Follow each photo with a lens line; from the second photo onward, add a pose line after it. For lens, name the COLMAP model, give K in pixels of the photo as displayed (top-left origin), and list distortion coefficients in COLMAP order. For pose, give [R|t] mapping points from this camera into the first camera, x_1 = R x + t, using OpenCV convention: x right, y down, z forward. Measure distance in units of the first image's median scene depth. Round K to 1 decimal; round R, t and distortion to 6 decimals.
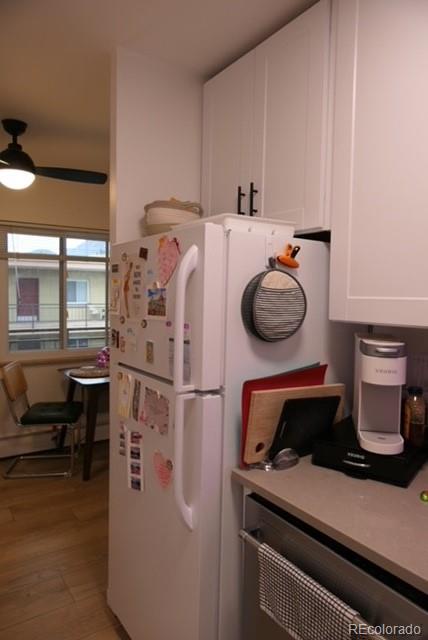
lens RADIAL K [[445.5, 0, 214.7], [0, 445.5, 319.5], [0, 0, 1]] dist [-0.004925, -0.001813]
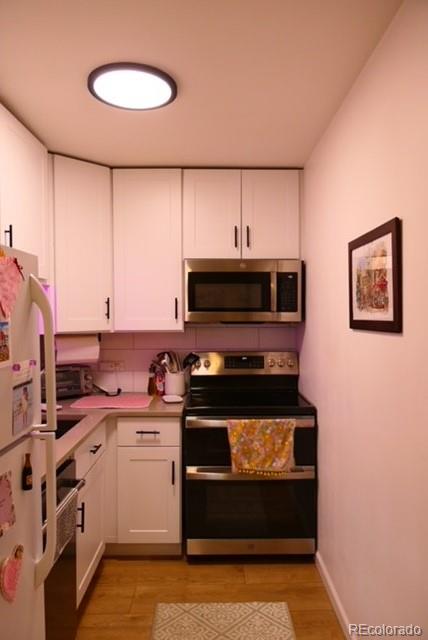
lens RADIAL K [[460.8, 0, 217.6], [0, 460.8, 319.3], [0, 0, 1]] dist [-0.007102, -0.001802]
pose [[-0.837314, -0.010536, 0.546620, -0.607121], [0.031765, 0.997188, 0.067879, -0.085314], [-0.545798, 0.074199, -0.834625, 1.078510]]
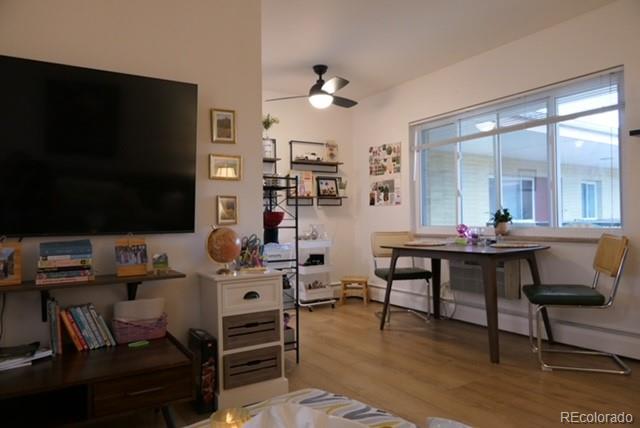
lens RADIAL K [[445.5, 0, 316.7], [0, 445.5, 213.3], [0, 0, 1]] dist [-0.004925, -0.001813]
pose [[-0.035251, -0.025299, -0.999058, 1.594190], [-0.045213, 0.998696, -0.023694, 0.164249], [0.998355, 0.044335, -0.036348, 1.529791]]
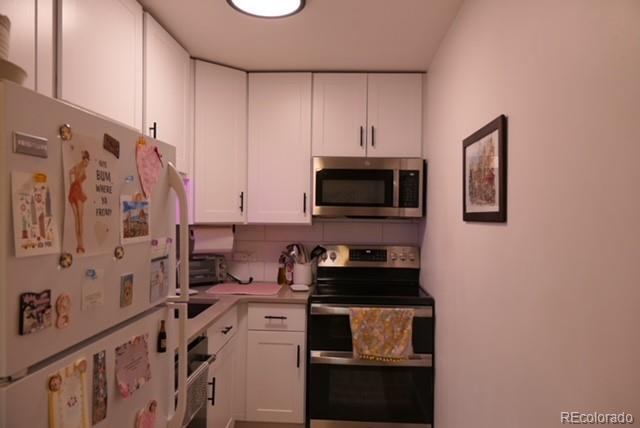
lens RADIAL K [[445.5, 0, 323.3], [0, 445.5, 216.0], [0, 0, 1]] dist [-0.004925, -0.001813]
pose [[-0.801393, -0.020598, 0.597783, -0.656545], [0.016815, 0.998236, 0.056939, -0.064020], [-0.597901, 0.055682, -0.799633, 1.102944]]
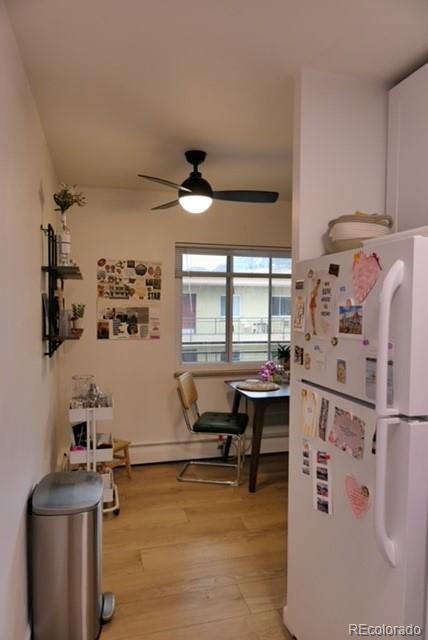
lens RADIAL K [[445.5, 0, 215.8], [0, 445.5, 319.8], [0, 0, 1]] dist [-0.004925, -0.001813]
pose [[0.947491, 0.003516, -0.319765, -0.076043], [-0.013043, 0.999532, -0.027655, -0.006396], [0.319518, 0.030374, 0.947093, -0.008017]]
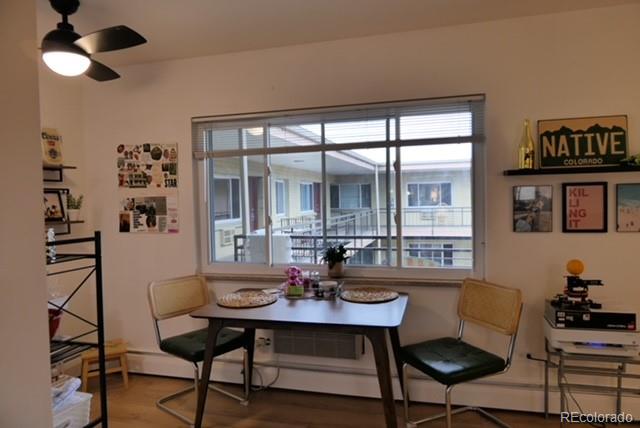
lens RADIAL K [[445.5, 0, 322.8], [0, 445.5, 212.7], [0, 0, 1]] dist [-0.004925, -0.001813]
pose [[0.645810, -0.002308, -0.763495, 0.756147], [-0.013665, 0.999800, -0.014580, -0.034224], [0.763376, 0.019849, 0.645649, 1.196673]]
